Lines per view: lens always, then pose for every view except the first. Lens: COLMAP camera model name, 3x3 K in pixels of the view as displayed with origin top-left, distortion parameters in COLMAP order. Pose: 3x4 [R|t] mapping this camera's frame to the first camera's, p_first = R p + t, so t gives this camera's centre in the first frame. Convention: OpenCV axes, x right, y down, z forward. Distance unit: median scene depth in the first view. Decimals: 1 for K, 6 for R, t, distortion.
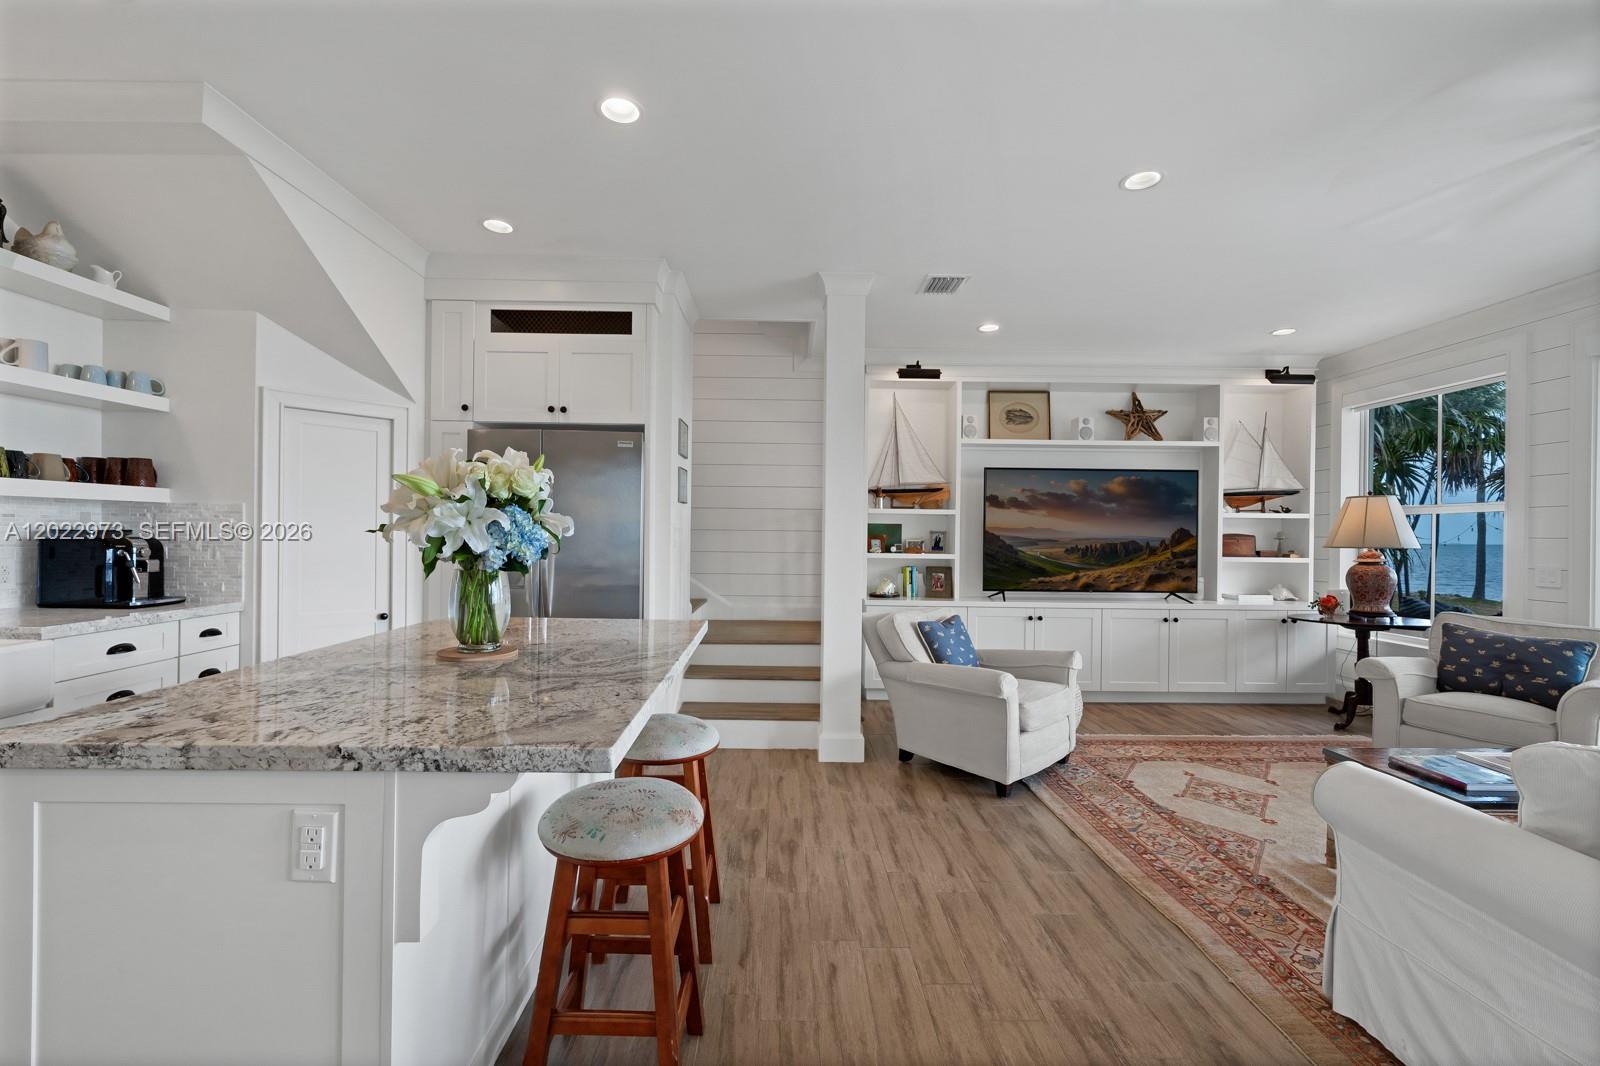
lens RADIAL K [[657.2, 0, 793.2], [0, 657.2, 538.2], [0, 0, 1]] dist [0.006277, -0.002715]
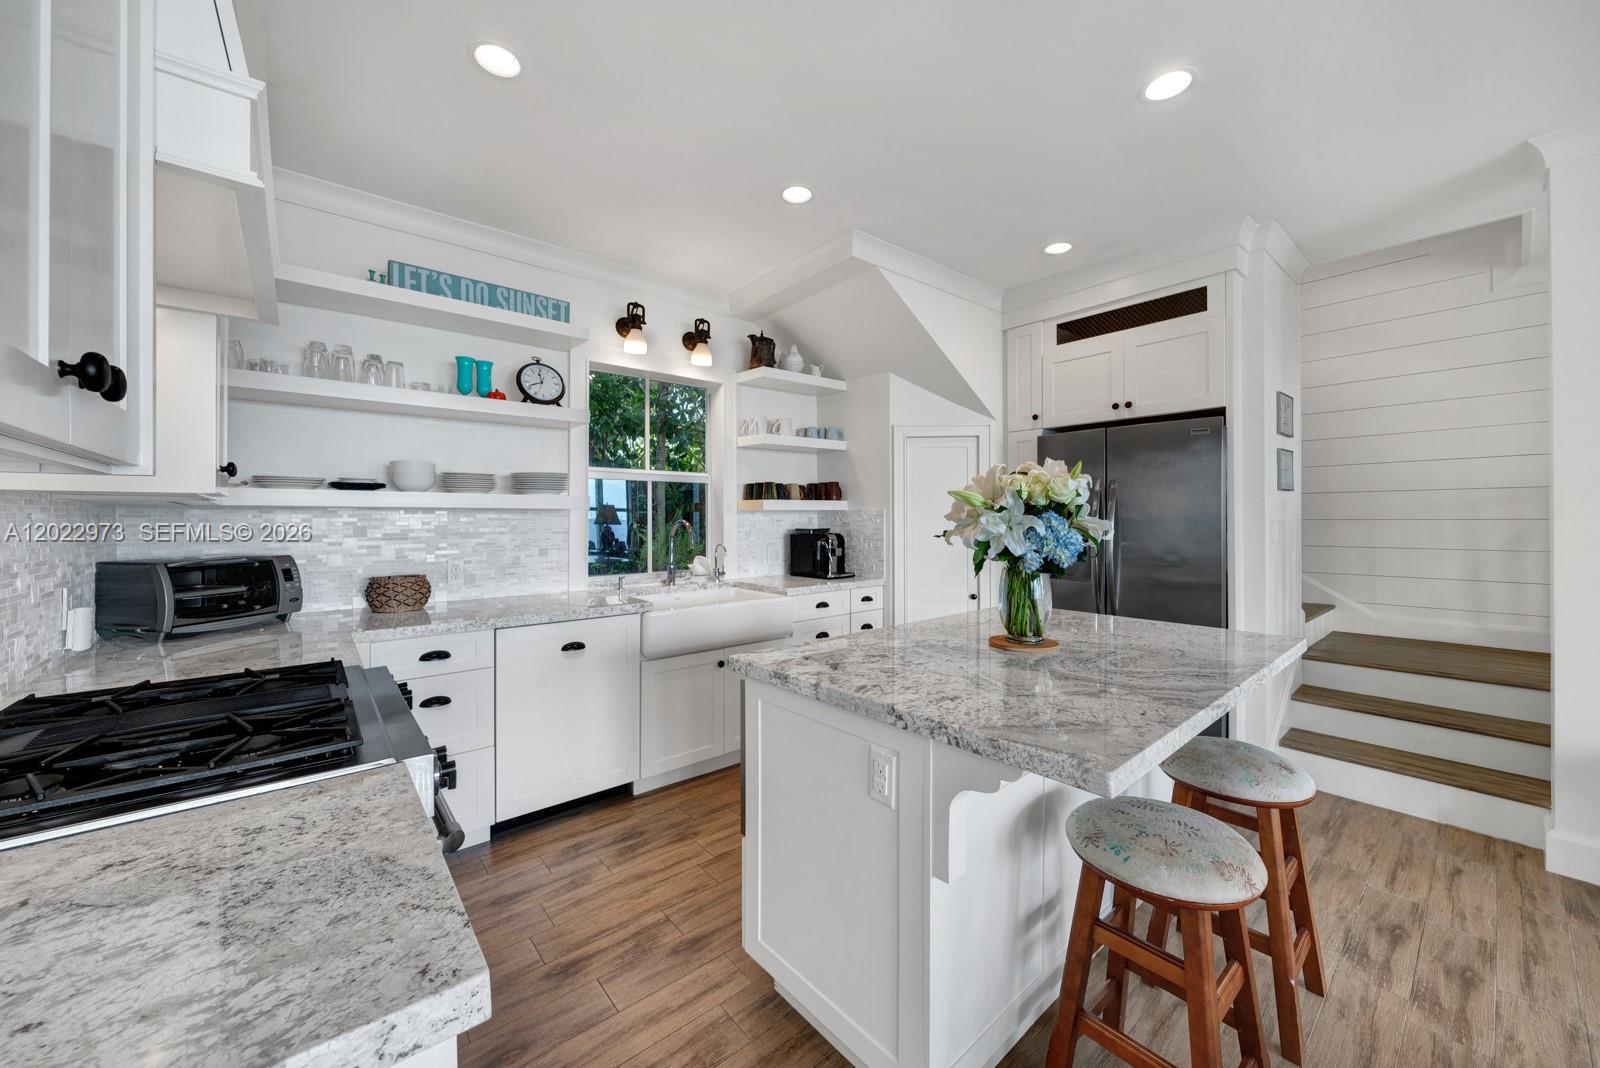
lens RADIAL K [[603.0, 0, 787.4], [0, 603.0, 519.2], [0, 0, 1]] dist [-0.003678, 0.000314]
pose [[0.628203, -0.014594, -0.777912, 0.034326], [0.007313, 0.999891, -0.012853, -0.013277], [0.778015, 0.002386, 0.628242, 0.021743]]
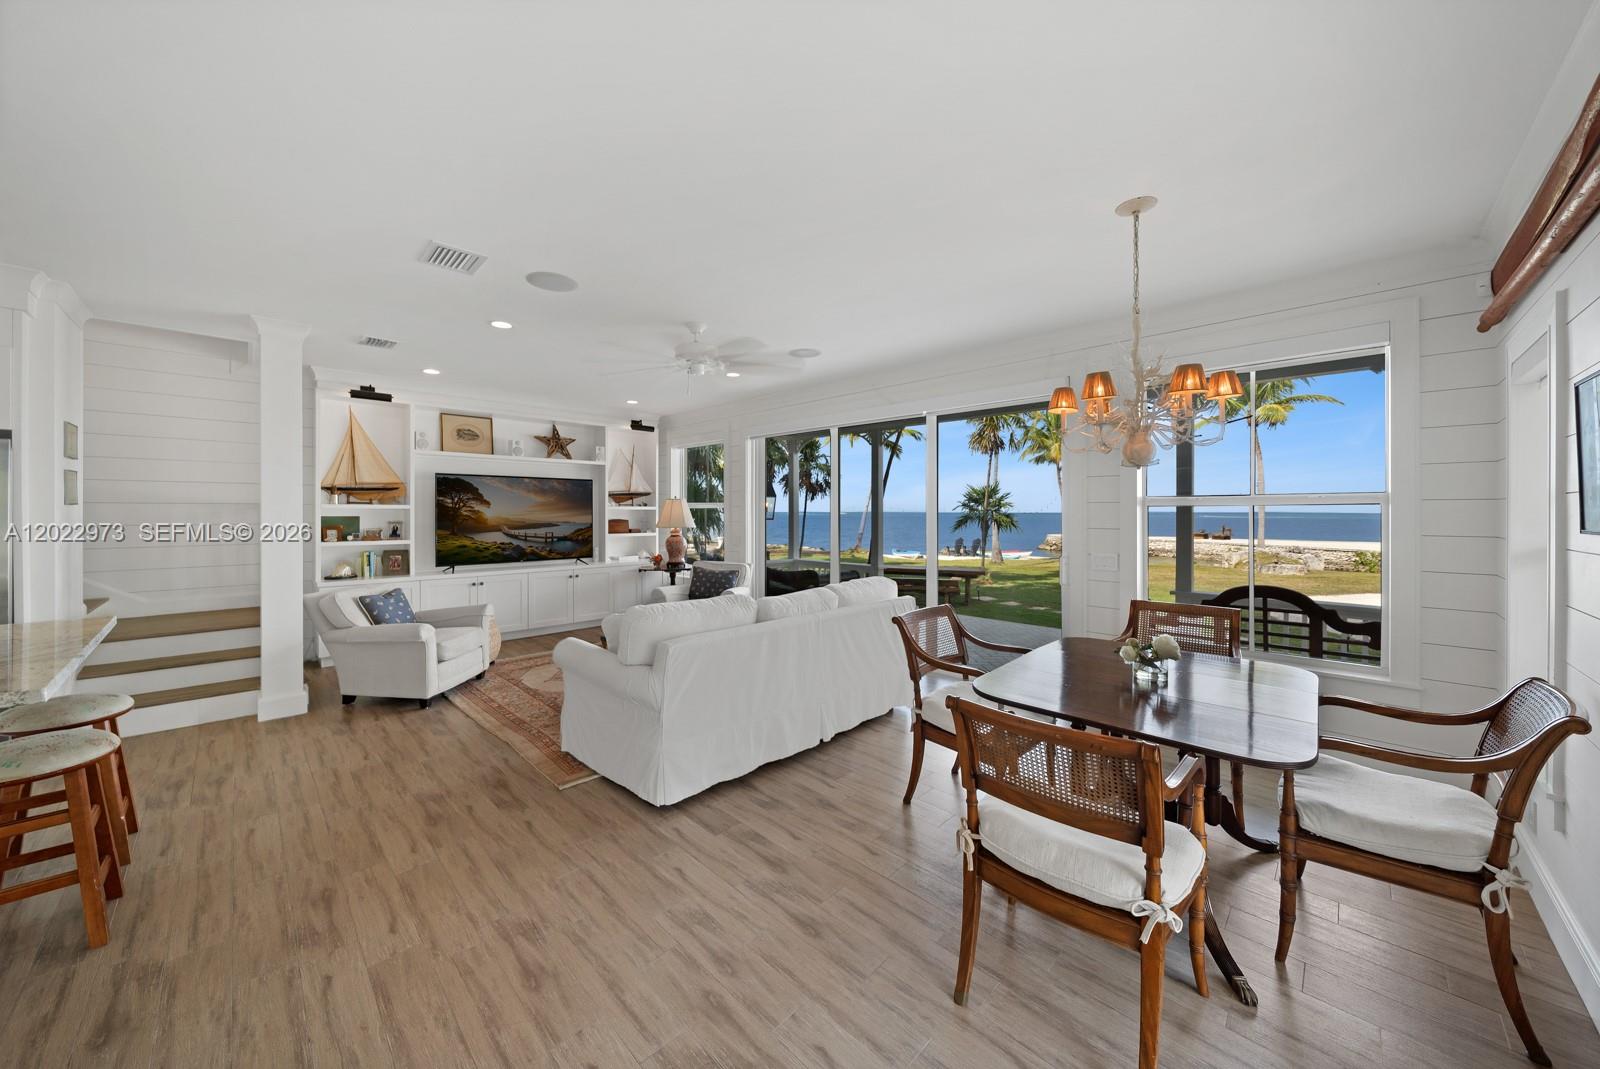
lens RADIAL K [[557.6, 0, 794.7], [0, 557.6, 514.7], [0, 0, 1]] dist [-0.008247, -0.000410]
pose [[0.716842, -0.014505, 0.697085, 0.044468], [0.009979, 0.999895, 0.010544, -0.041410], [-0.697165, -0.000602, 0.716911, -0.419662]]
